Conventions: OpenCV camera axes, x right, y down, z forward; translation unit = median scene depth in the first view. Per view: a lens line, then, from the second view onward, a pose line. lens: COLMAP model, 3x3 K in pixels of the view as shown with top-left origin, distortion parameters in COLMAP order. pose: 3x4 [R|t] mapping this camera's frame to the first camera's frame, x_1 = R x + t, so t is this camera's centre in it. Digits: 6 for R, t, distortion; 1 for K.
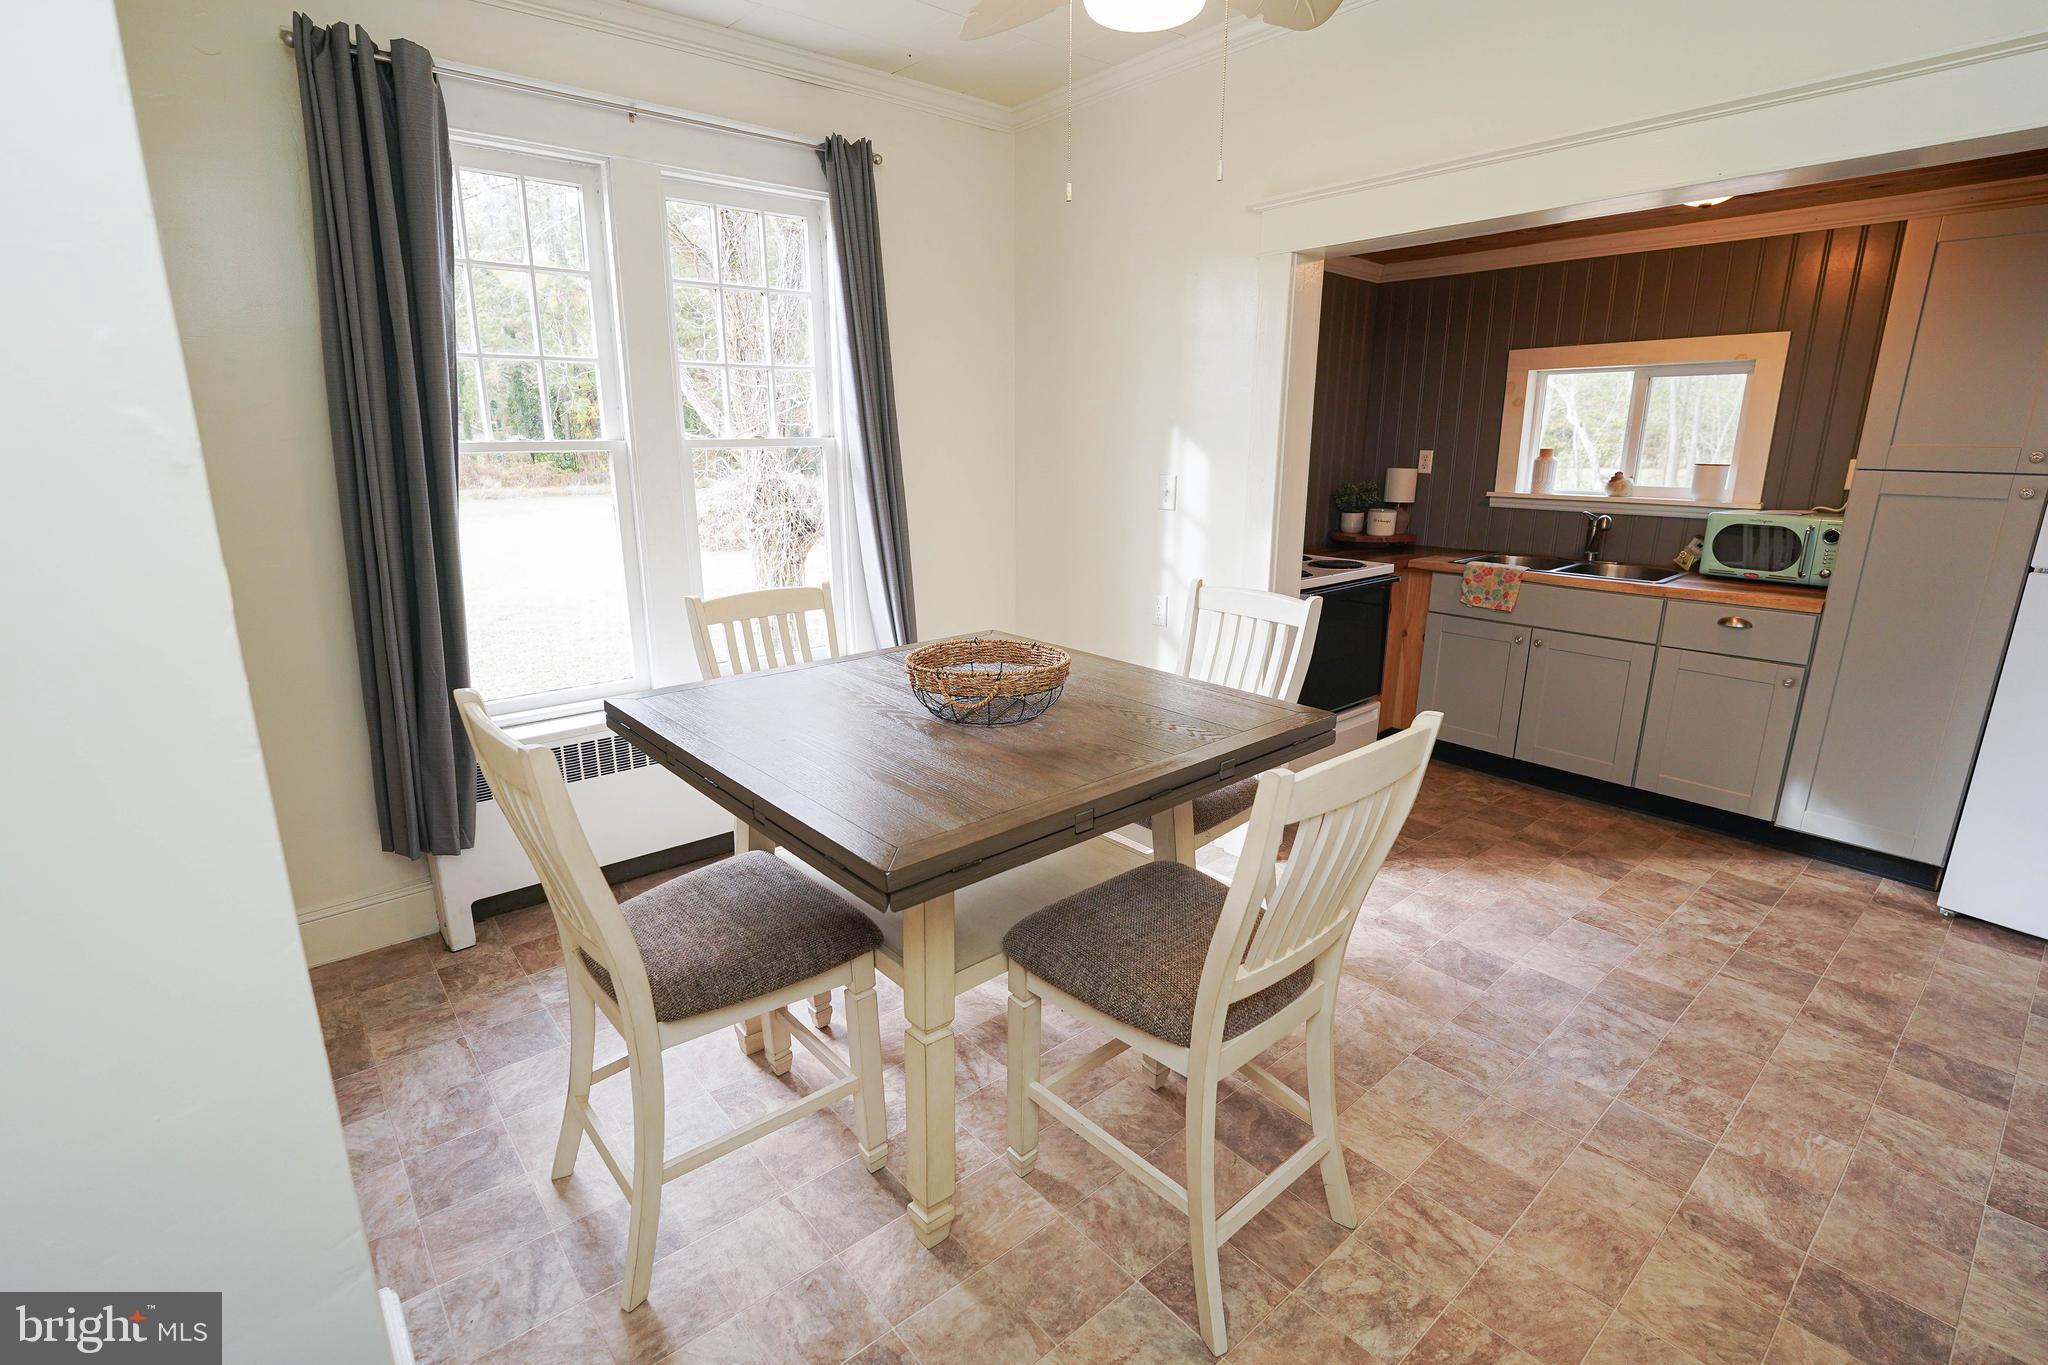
lens RADIAL K [[955.4, 0, 1011.6], [0, 955.4, 664.3], [0, 0, 1]] dist [-0.014372, 0.002759]
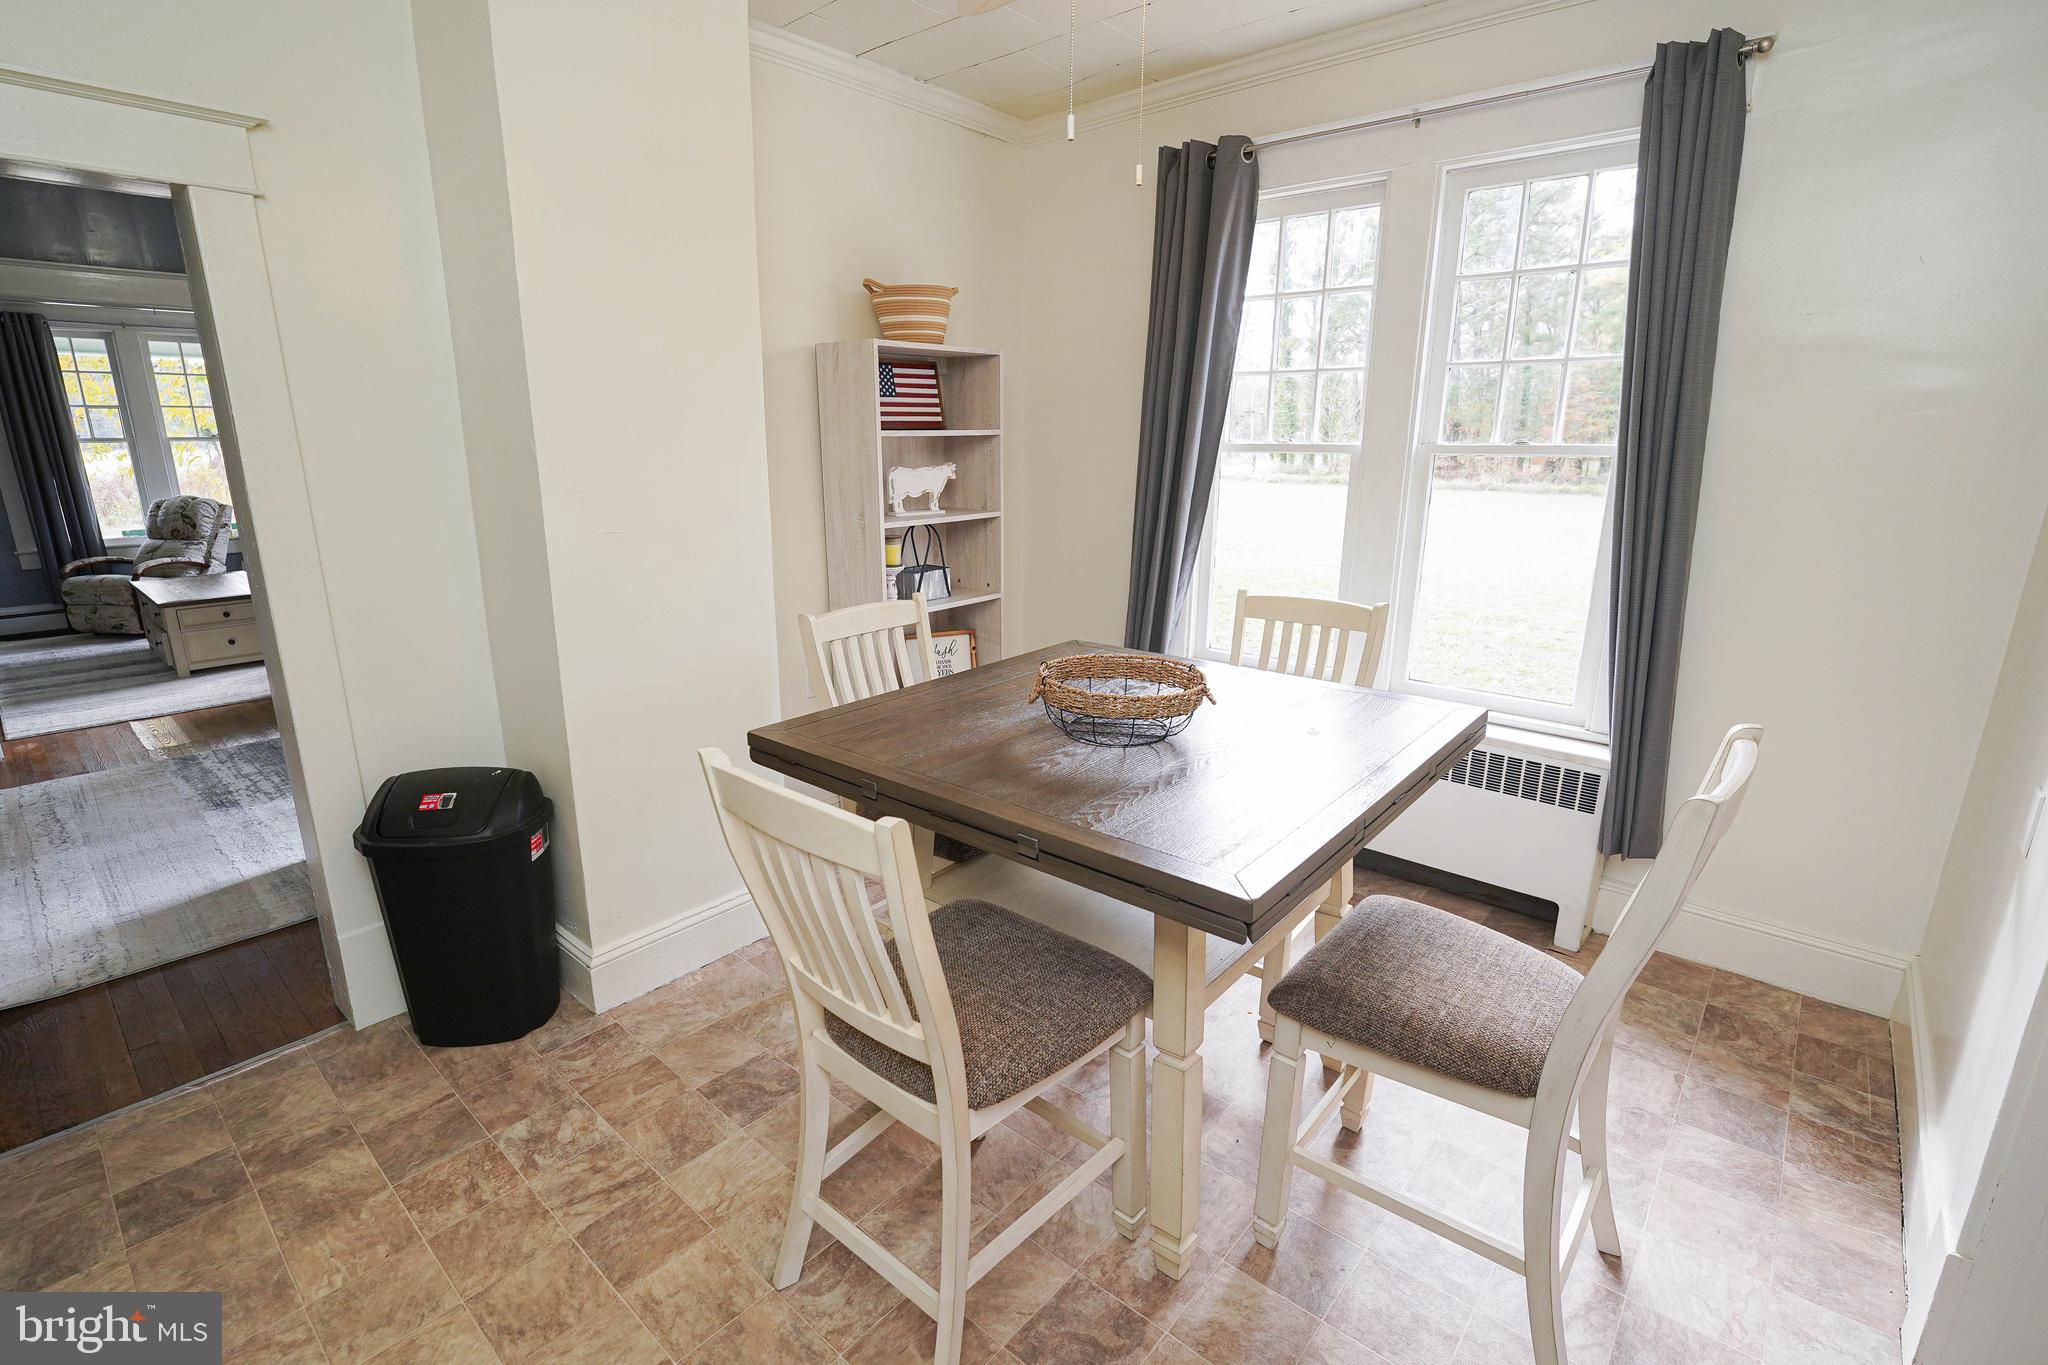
lens RADIAL K [[955.4, 0, 1024.1], [0, 955.4, 684.0], [0, 0, 1]] dist [-0.014372, 0.002759]
pose [[0.139373, 0.258044, -0.956027, 1.487179], [-0.238116, 0.945856, 0.220585, -0.316724], [0.961185, 0.196902, 0.193271, 1.216596]]
